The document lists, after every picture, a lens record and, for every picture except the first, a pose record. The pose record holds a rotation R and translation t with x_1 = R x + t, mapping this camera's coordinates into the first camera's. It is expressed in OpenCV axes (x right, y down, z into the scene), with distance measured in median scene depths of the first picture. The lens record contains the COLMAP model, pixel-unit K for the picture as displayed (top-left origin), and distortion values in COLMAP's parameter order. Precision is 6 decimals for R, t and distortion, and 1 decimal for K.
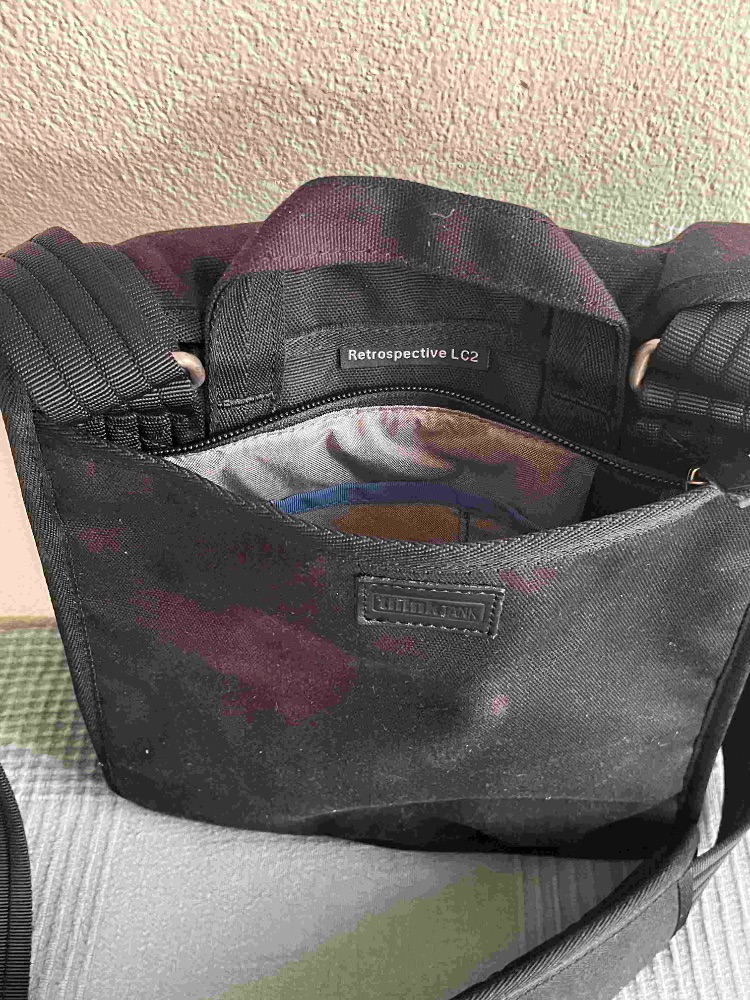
lens RADIAL K [[1068.4, 0, 375.0], [0, 1068.4, 500.0], [0, 0, 1]] dist [-0.009872, 0.032432]
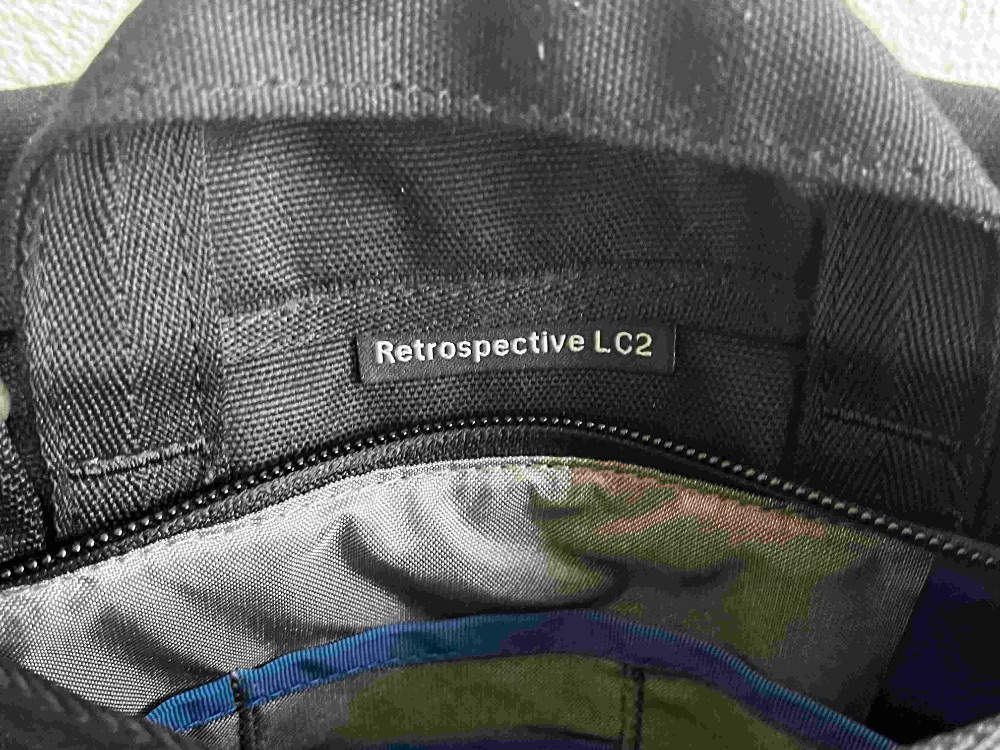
lens RADIAL K [[1068.4, 0, 500.0], [0, 1068.4, 375.0], [0, 0, 1]] dist [-0.009872, 0.032432]
pose [[0.998538, -0.046309, 0.027878, 0.015030], [0.050677, 0.981465, -0.184819, -0.035537], [-0.018803, 0.185962, 0.982377, 0.517140]]
